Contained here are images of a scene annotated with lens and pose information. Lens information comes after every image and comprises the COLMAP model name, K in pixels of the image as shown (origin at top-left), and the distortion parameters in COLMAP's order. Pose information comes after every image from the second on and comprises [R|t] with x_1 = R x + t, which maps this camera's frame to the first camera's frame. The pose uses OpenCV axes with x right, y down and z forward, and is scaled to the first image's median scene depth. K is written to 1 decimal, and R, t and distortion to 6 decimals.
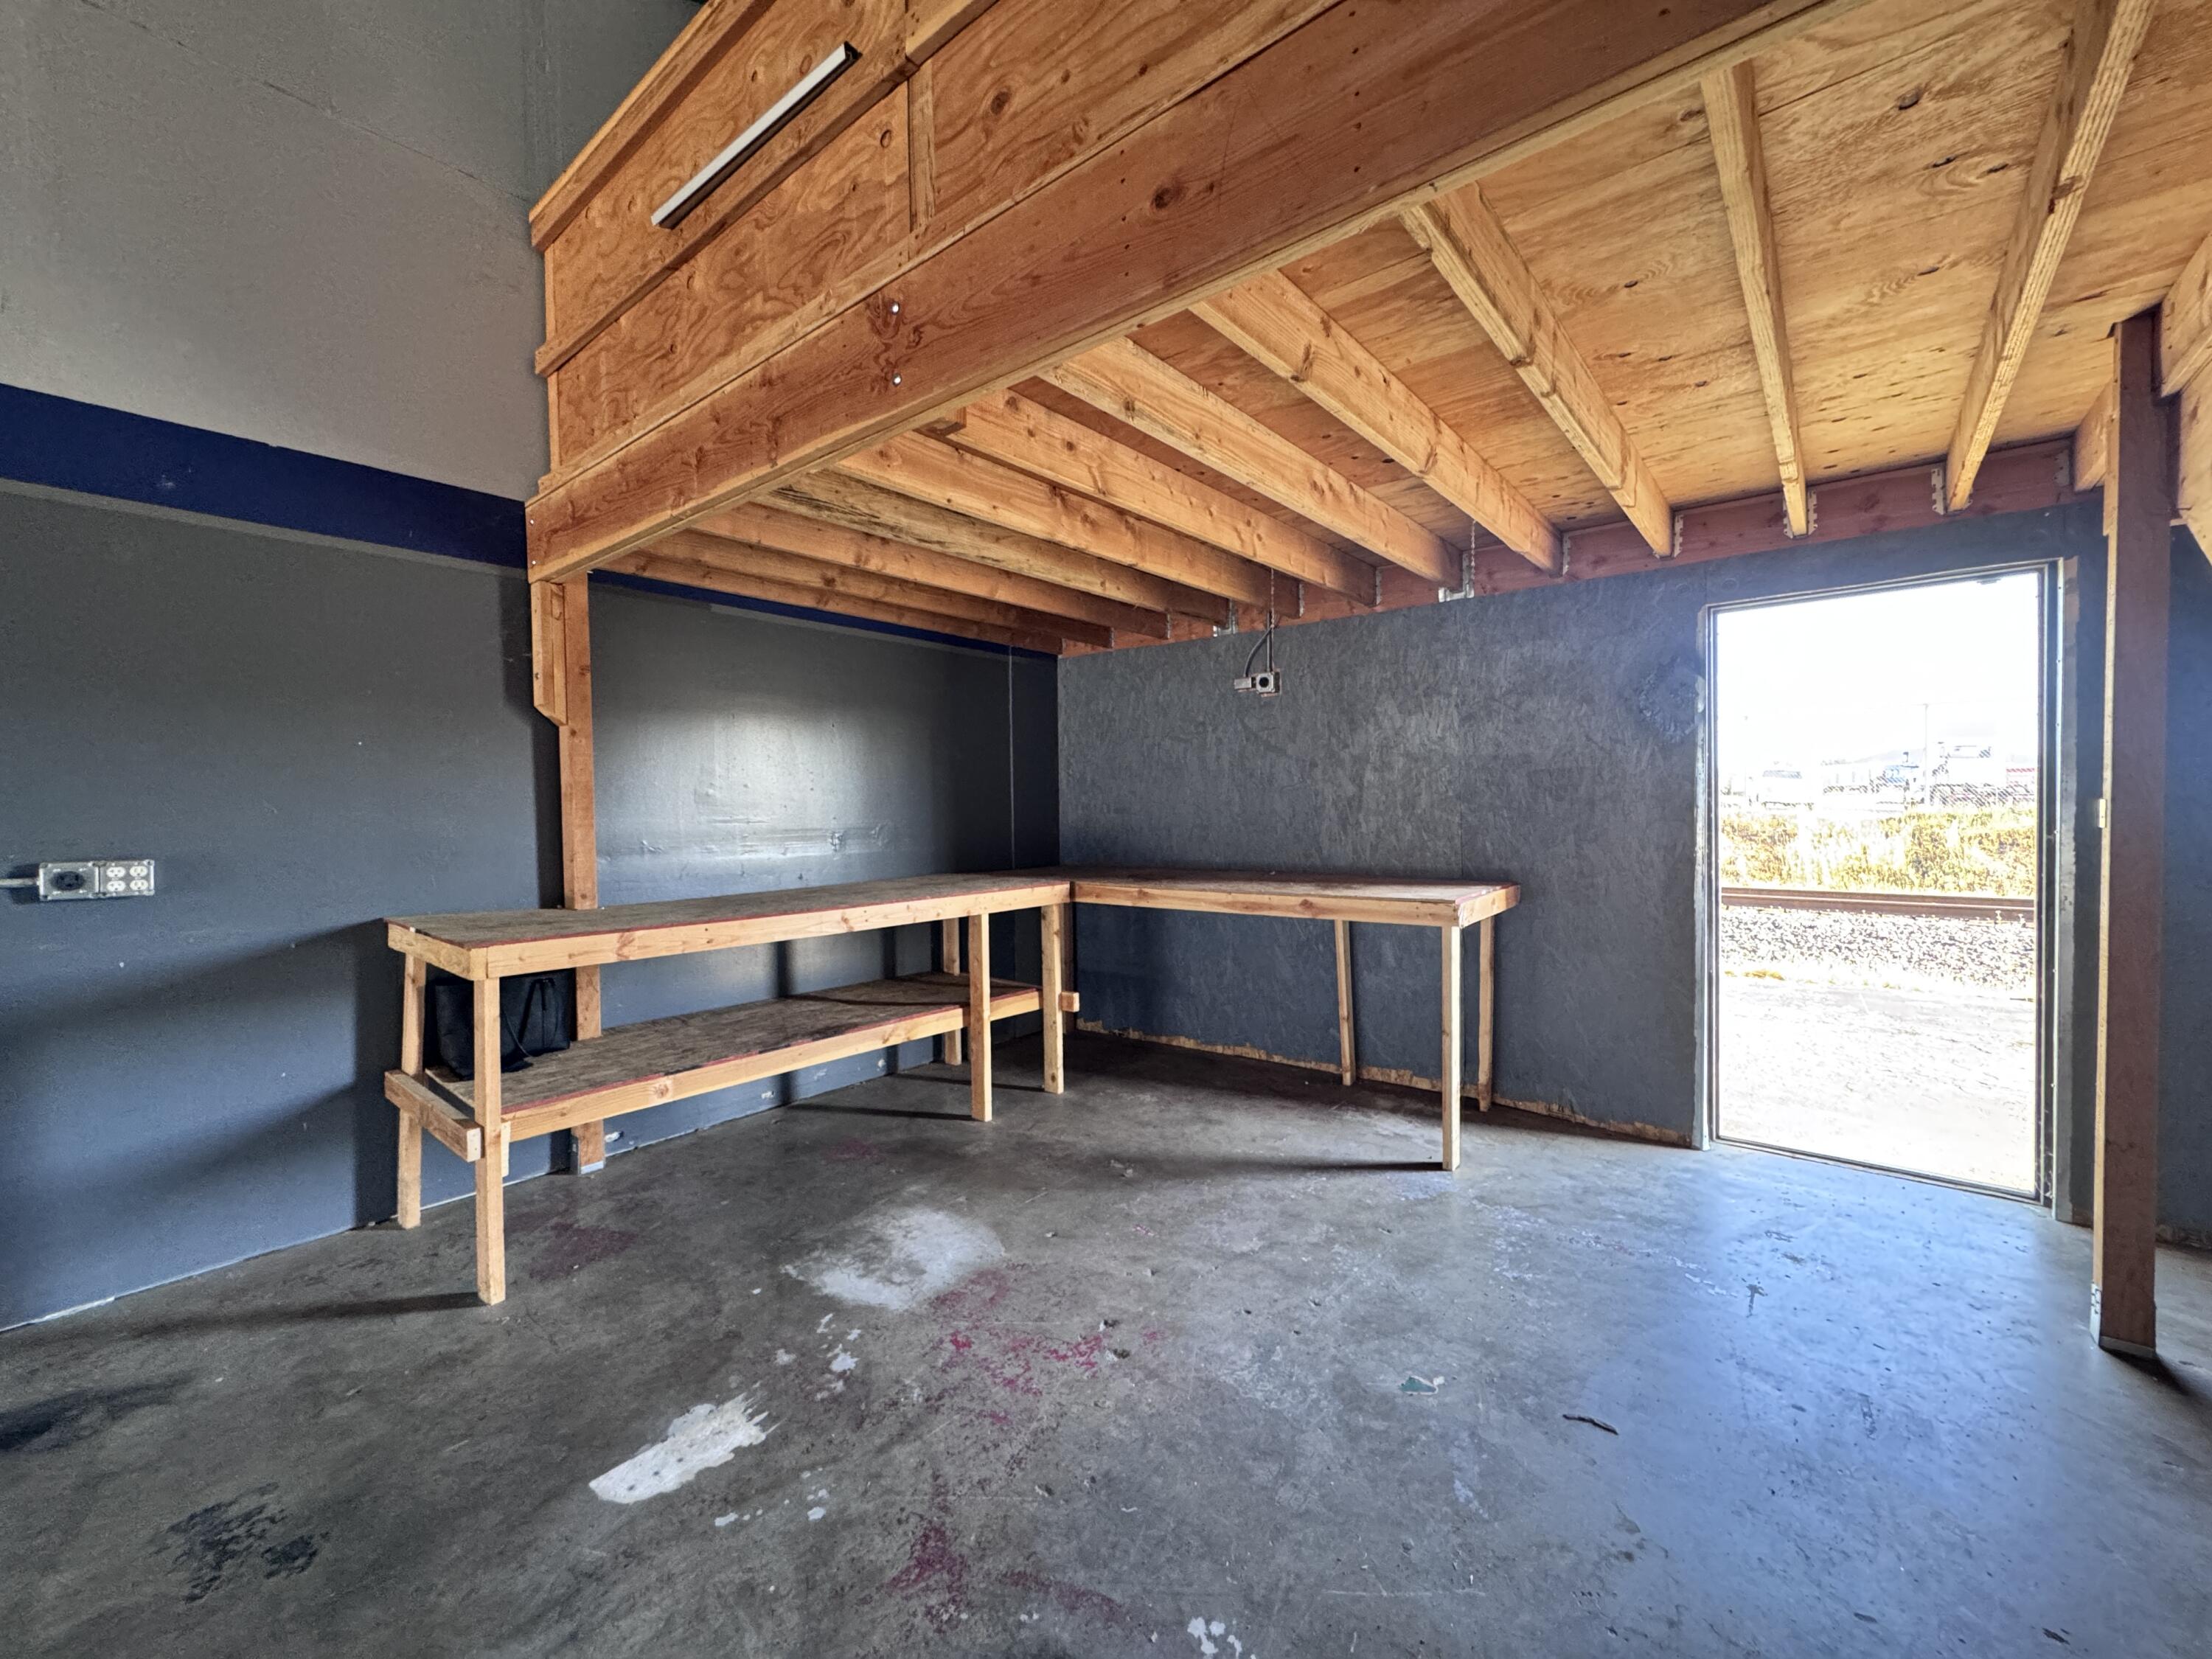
lens RADIAL K [[877.3, 0, 1106.0], [0, 877.3, 829.5], [0, 0, 1]] dist [-0.004745, 0.000572]
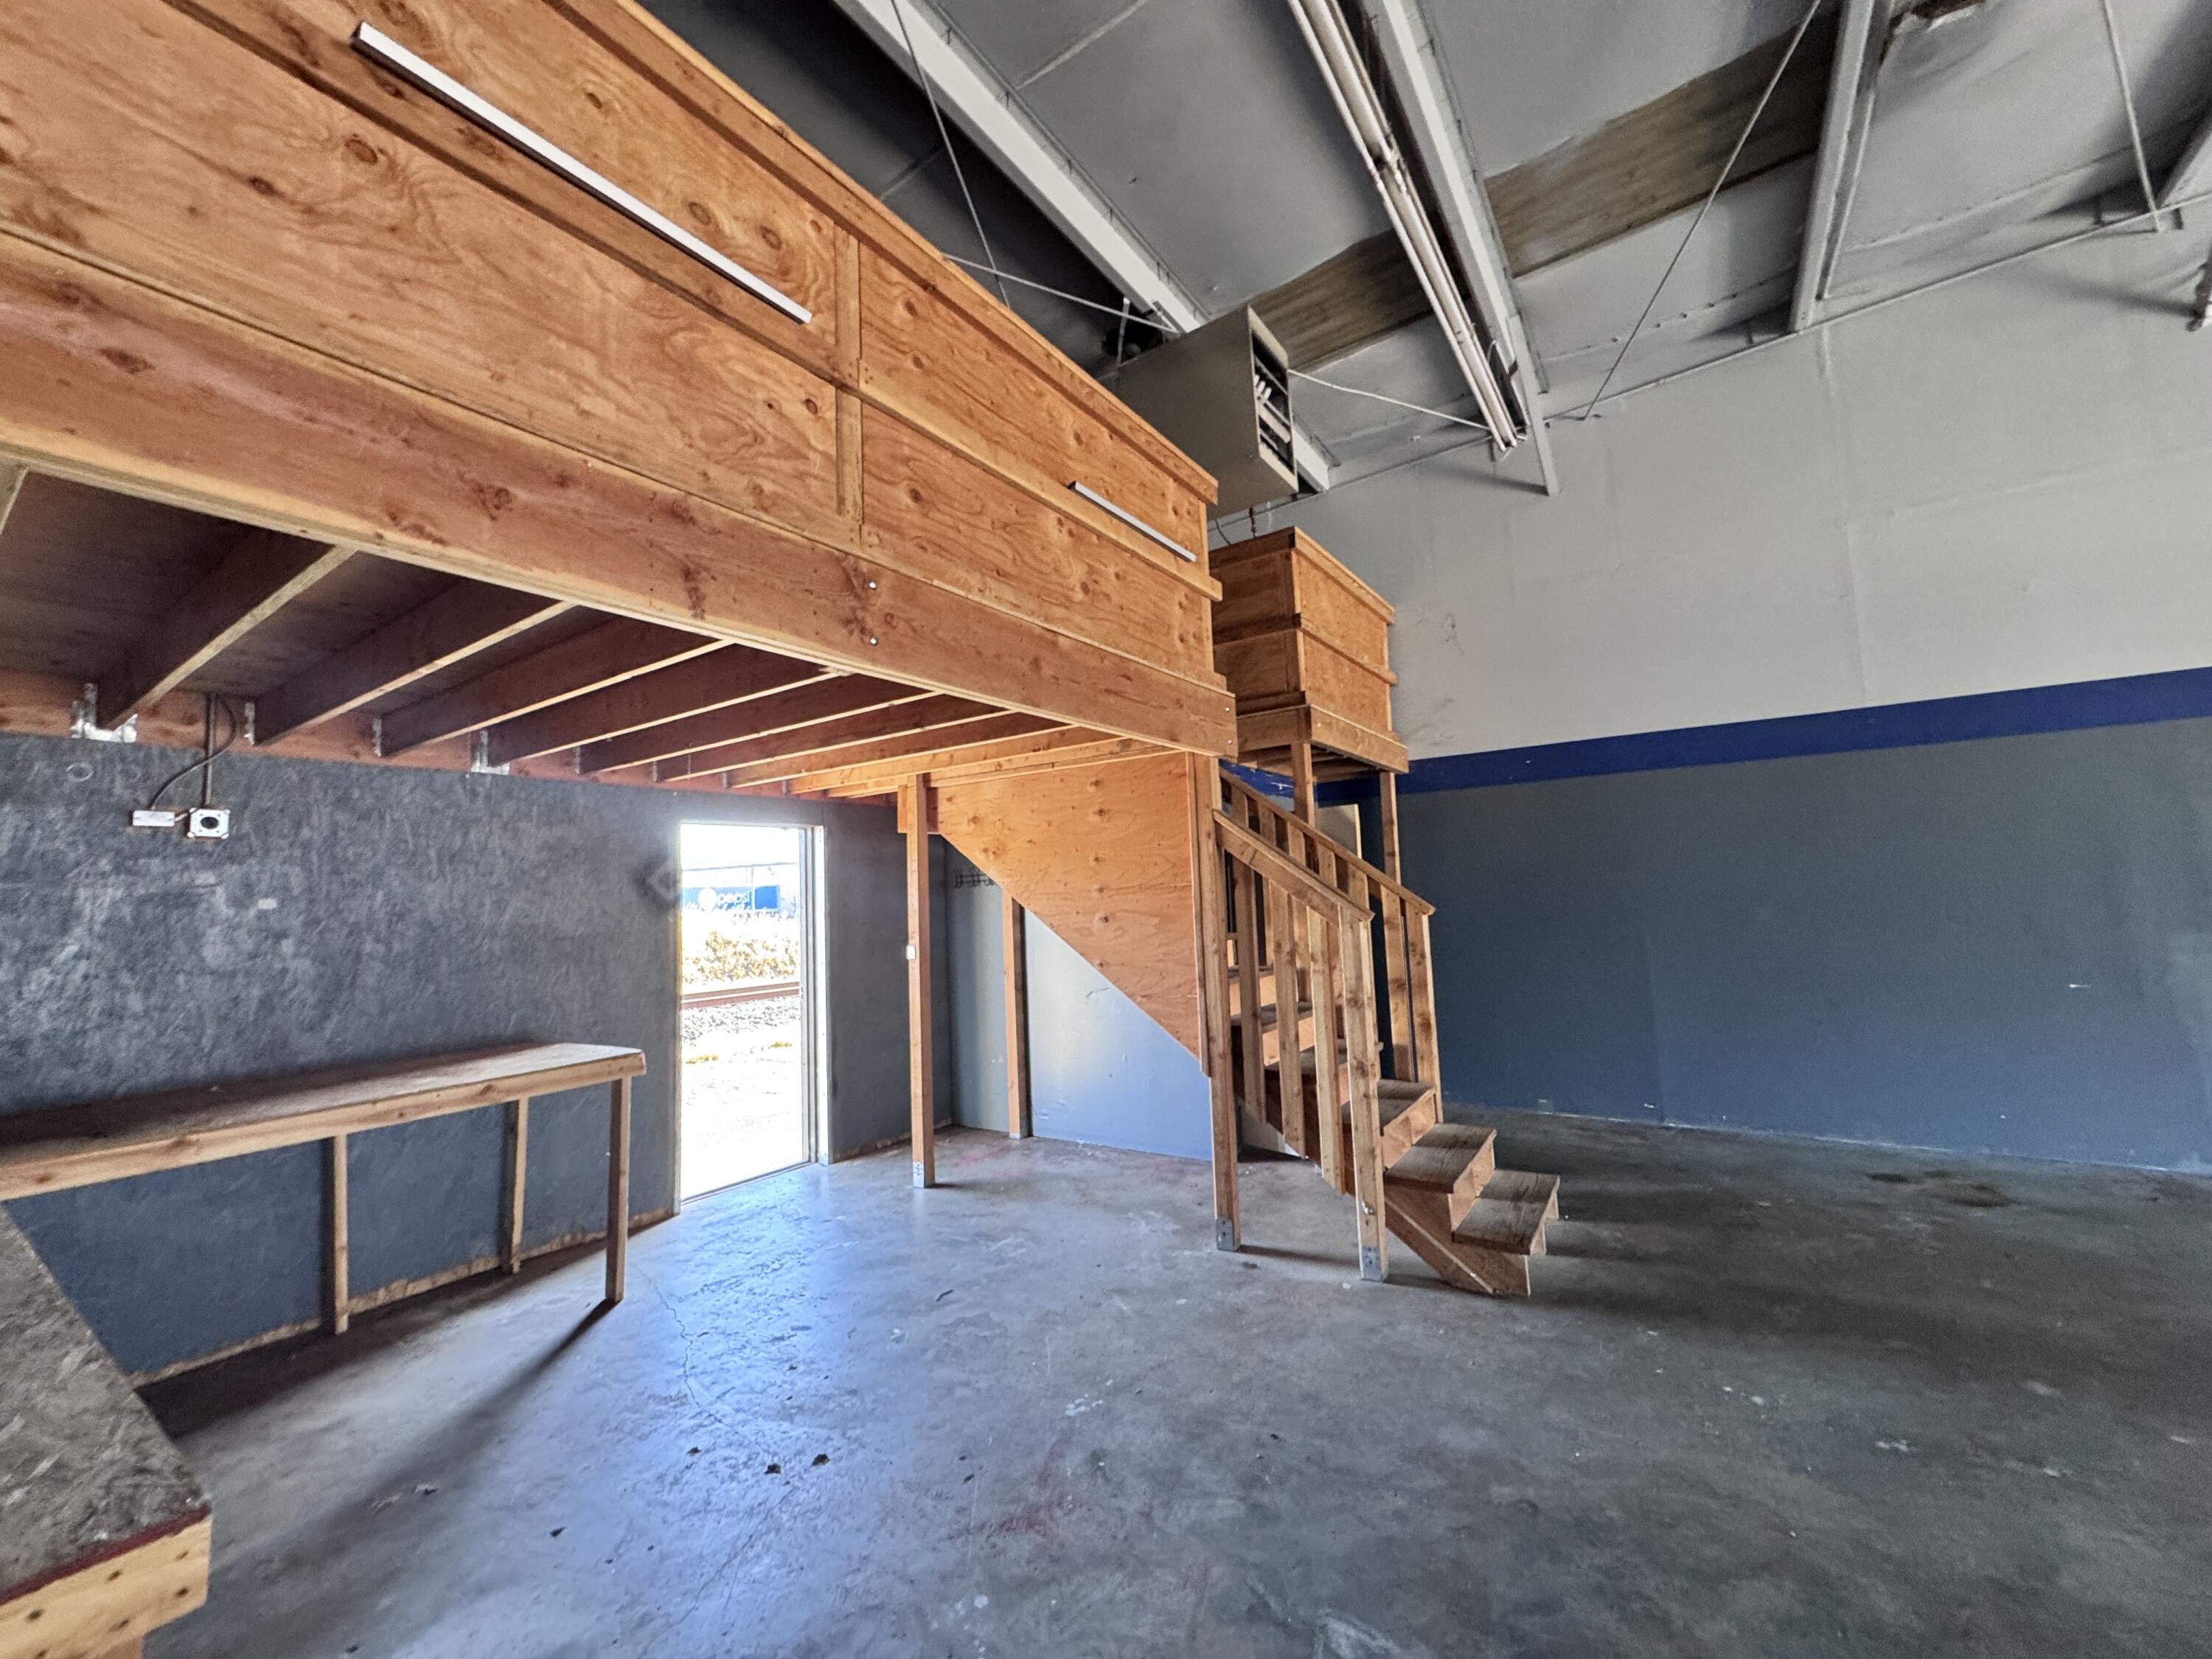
lens RADIAL K [[877.3, 0, 1106.0], [0, 877.3, 829.5], [0, 0, 1]] dist [-0.004745, 0.000572]
pose [[-0.092694, 0.094117, 0.991236, -0.705620], [0.064866, 0.993979, -0.088312, -0.058908], [-0.993579, 0.056112, -0.098241, 0.390833]]
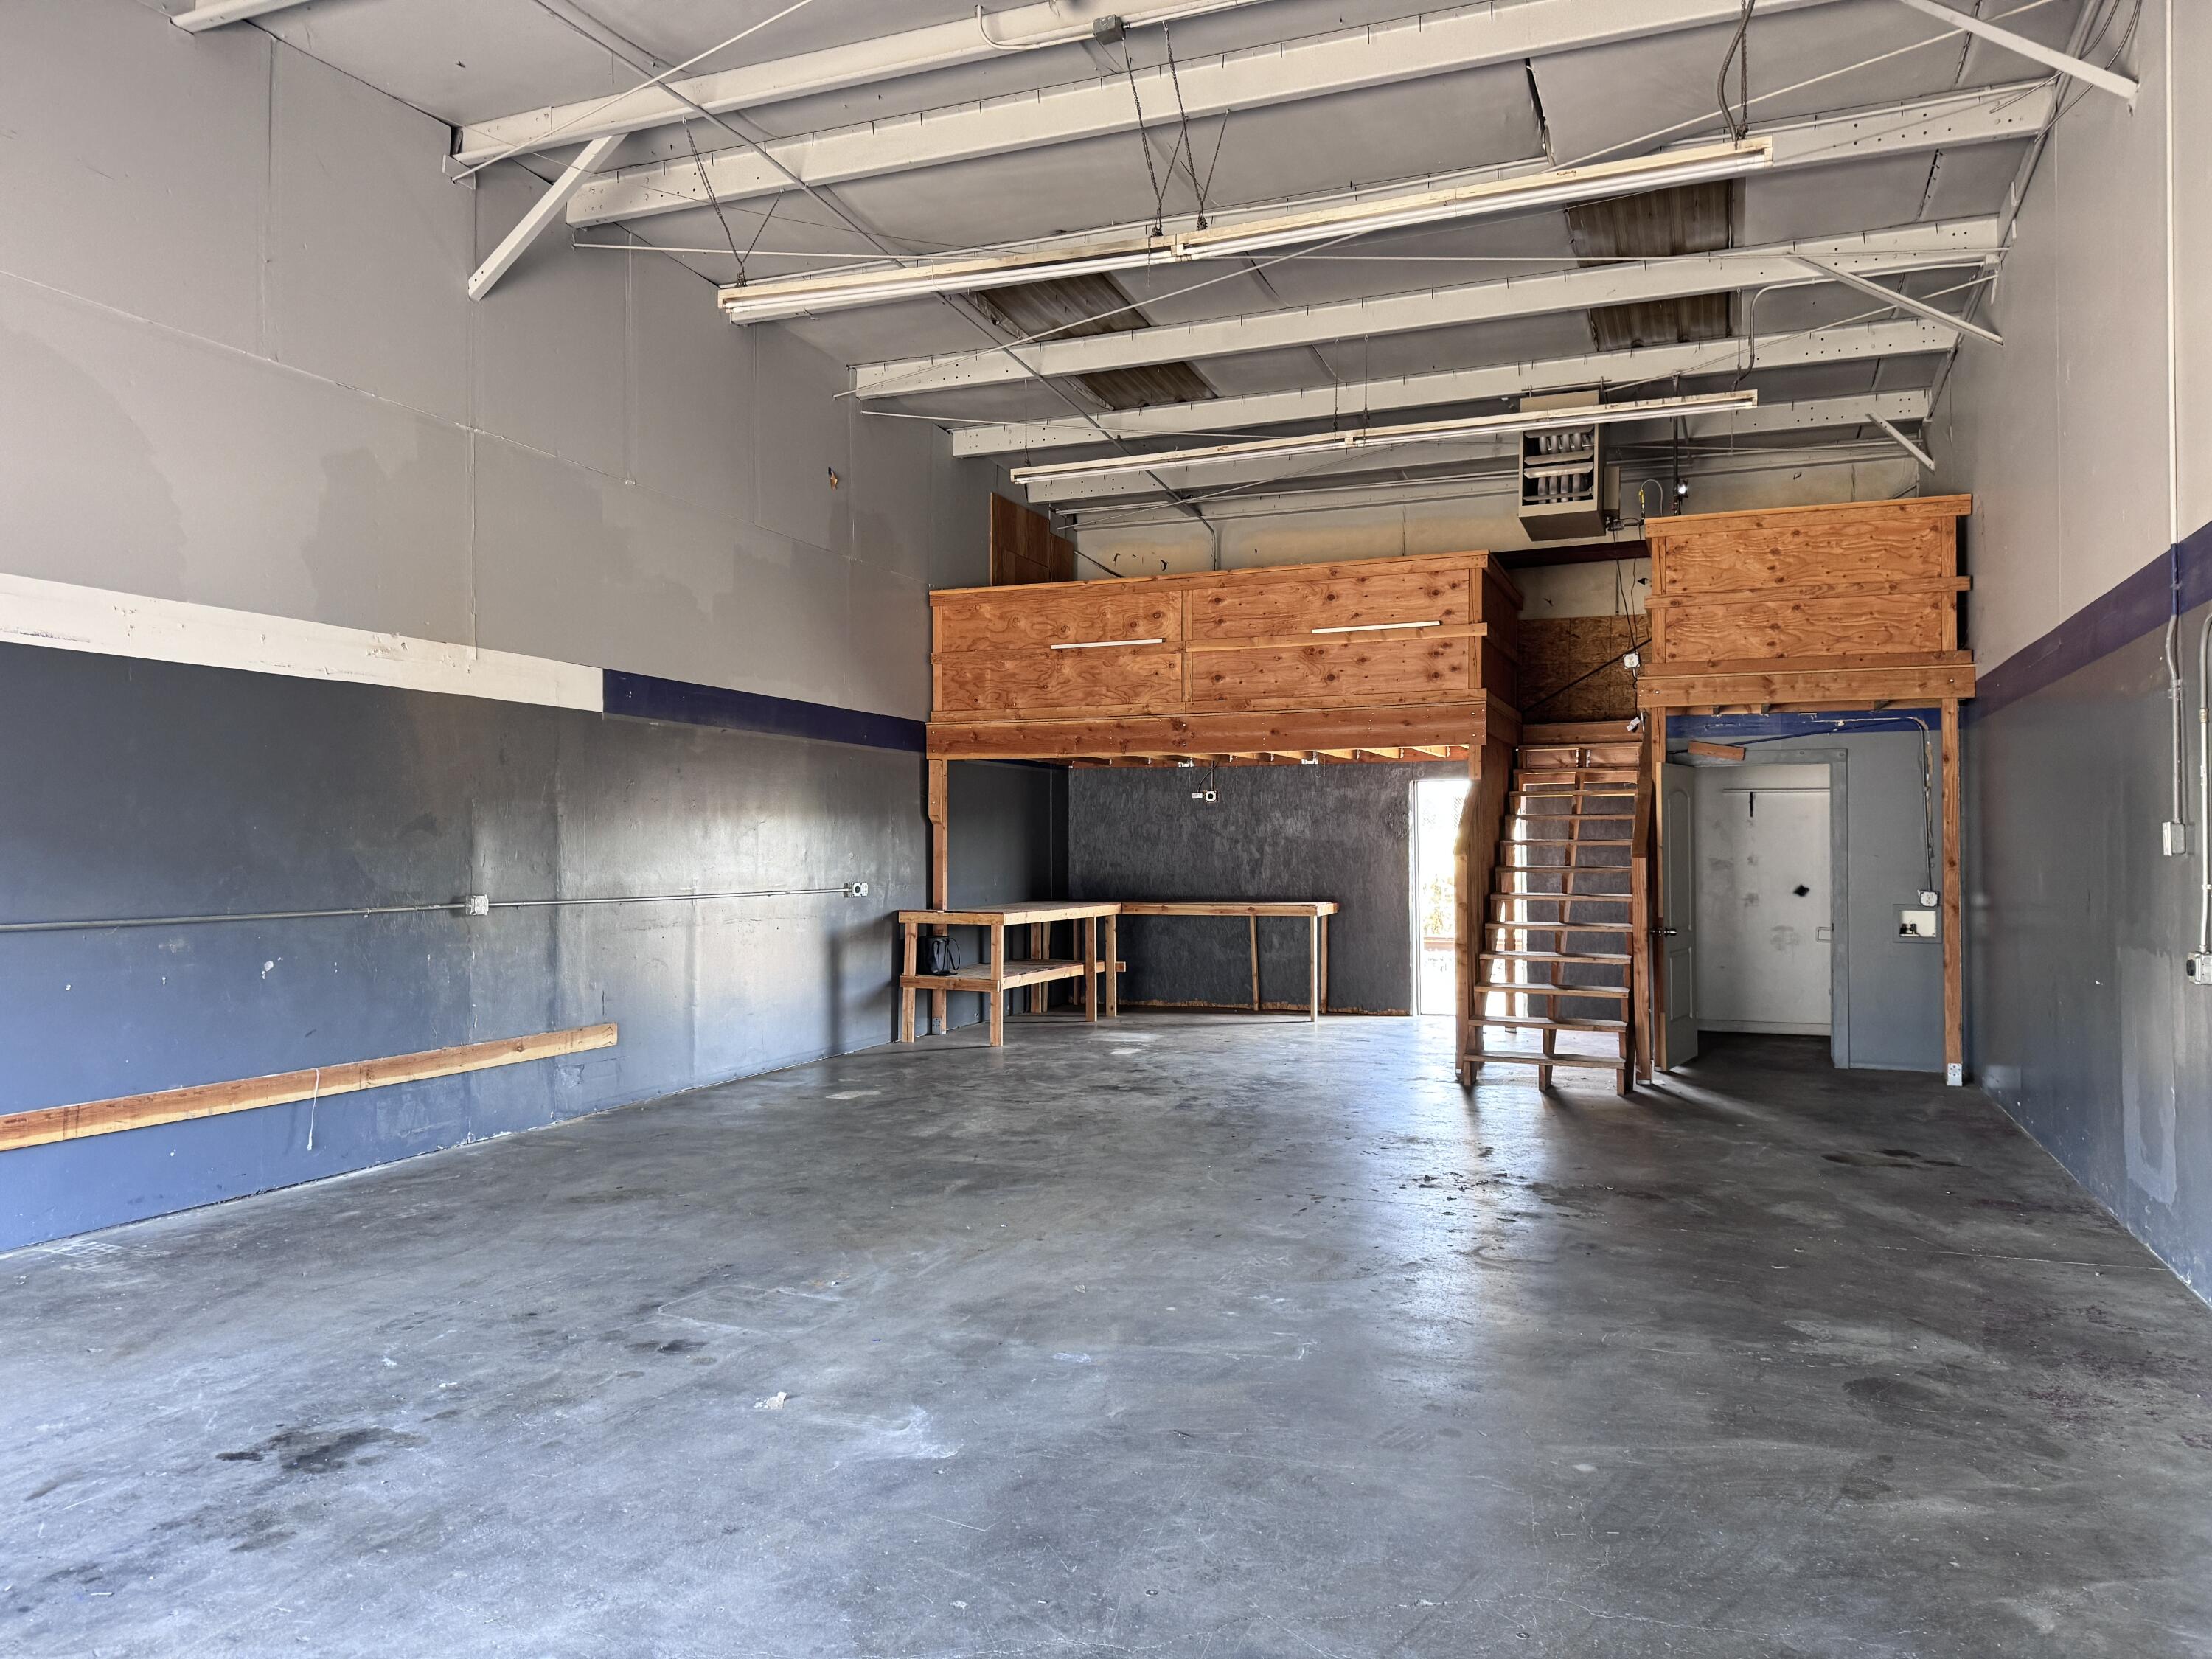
lens RADIAL K [[1538.6, 0, 1106.0], [0, 1538.6, 829.5], [0, 0, 1]] dist [0.001257, 0.000031]
pose [[0.953267, 0.015220, 0.301745, -1.163208], [-0.002668, 0.999115, -0.041967, 0.043787], [-0.302117, 0.039200, 0.952465, -2.325803]]
